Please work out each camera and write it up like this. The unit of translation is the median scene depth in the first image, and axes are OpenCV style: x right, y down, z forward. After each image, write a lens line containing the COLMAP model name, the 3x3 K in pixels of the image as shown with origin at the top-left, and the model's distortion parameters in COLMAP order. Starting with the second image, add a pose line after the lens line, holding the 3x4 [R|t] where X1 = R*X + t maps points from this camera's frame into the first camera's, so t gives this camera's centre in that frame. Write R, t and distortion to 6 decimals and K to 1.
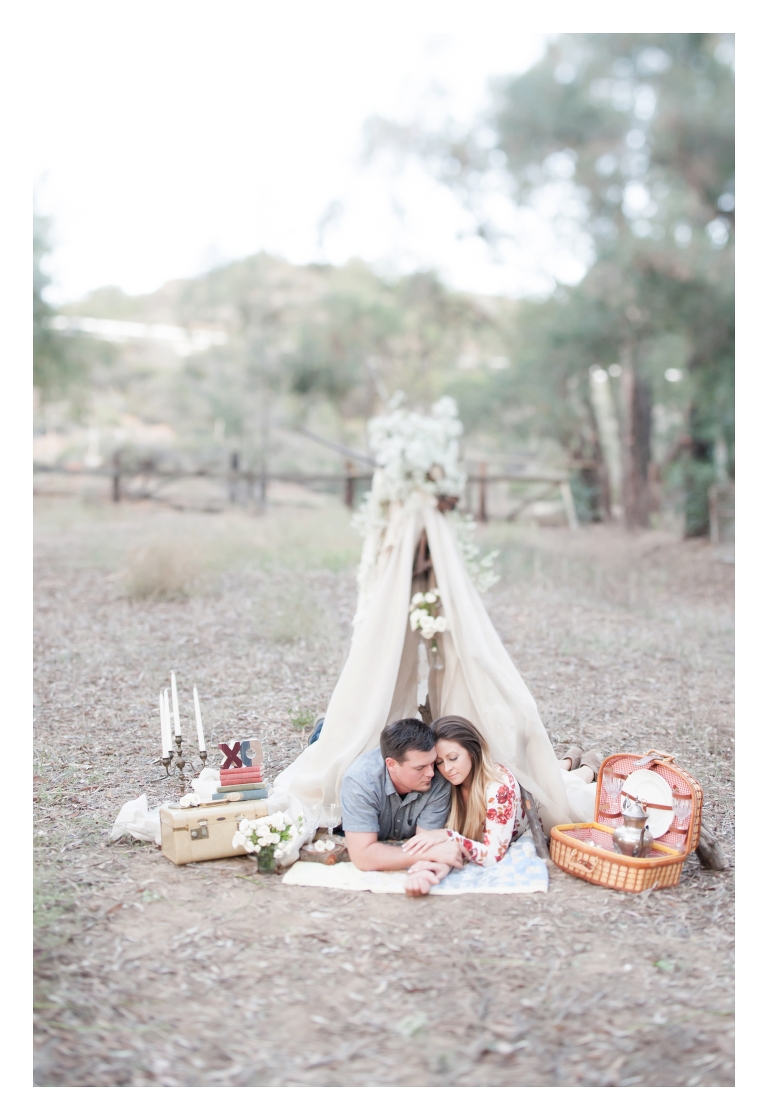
lens RADIAL K [[2411.8, 0, 384.0], [0, 2411.8, 560.0], [0, 0, 1]] dist [0.342750, 0.015439]
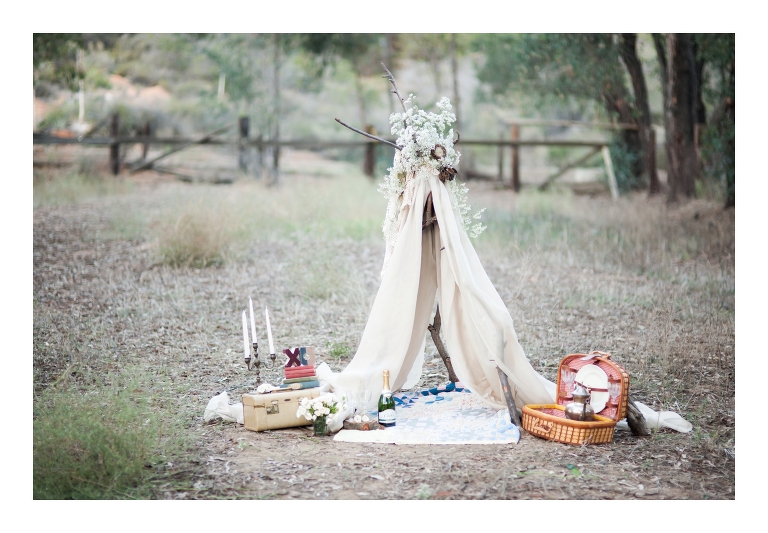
lens RADIAL K [[3269.1, 0, 384.0], [0, 3269.1, 266.5], [0, 0, 1]] dist [0.073556, 1.173555]
pose [[0.999911, -0.009700, -0.009133, 0.004318], [0.009757, 0.999933, 0.006221, 0.010822], [0.009072, -0.006310, 0.999939, -0.547244]]
